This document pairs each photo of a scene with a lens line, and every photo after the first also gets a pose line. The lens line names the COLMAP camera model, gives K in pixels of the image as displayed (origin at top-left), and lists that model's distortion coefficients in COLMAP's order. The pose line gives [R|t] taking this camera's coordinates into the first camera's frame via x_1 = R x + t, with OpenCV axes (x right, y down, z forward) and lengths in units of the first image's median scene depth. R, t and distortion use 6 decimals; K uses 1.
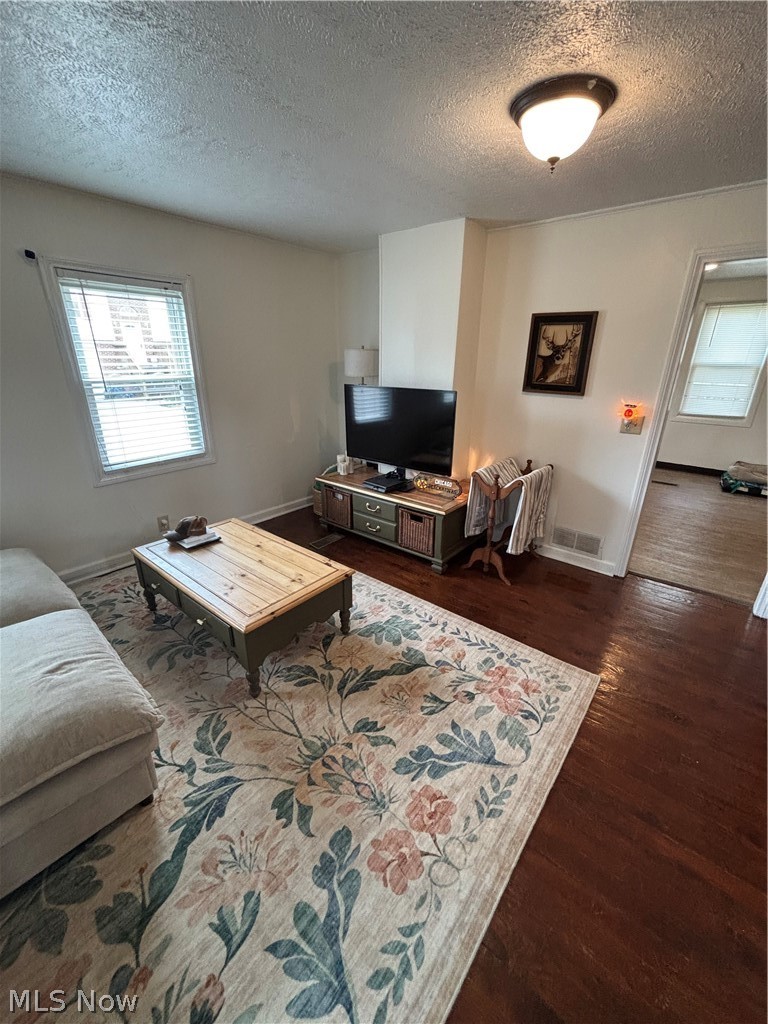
lens RADIAL K [[415.9, 0, 385.6], [0, 415.9, 511.2], [0, 0, 1]] dist [-0.005021, 0.002631]
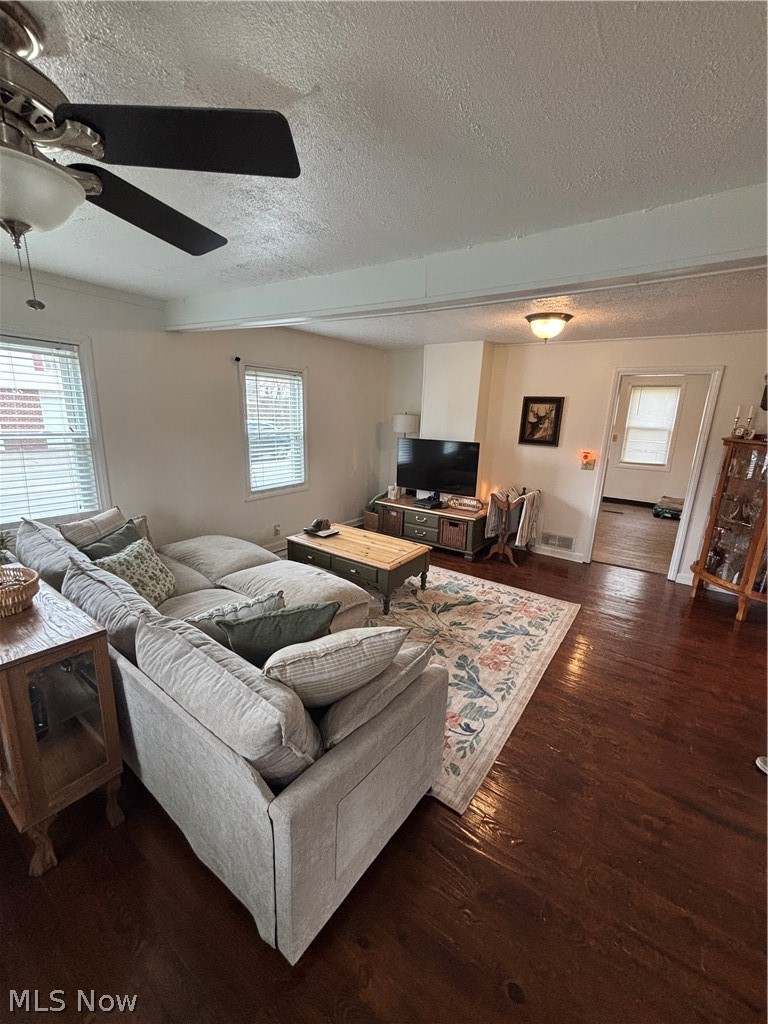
lens RADIAL K [[410.7, 0, 383.2], [0, 410.7, 509.9], [0, 0, 1]] dist [-0.001188, 0.000882]
pose [[0.997610, 0.004285, 0.068963, -0.299782], [0.004091, 0.992660, -0.120868, 0.151307], [-0.068974, 0.120861, 0.990270, -0.486530]]
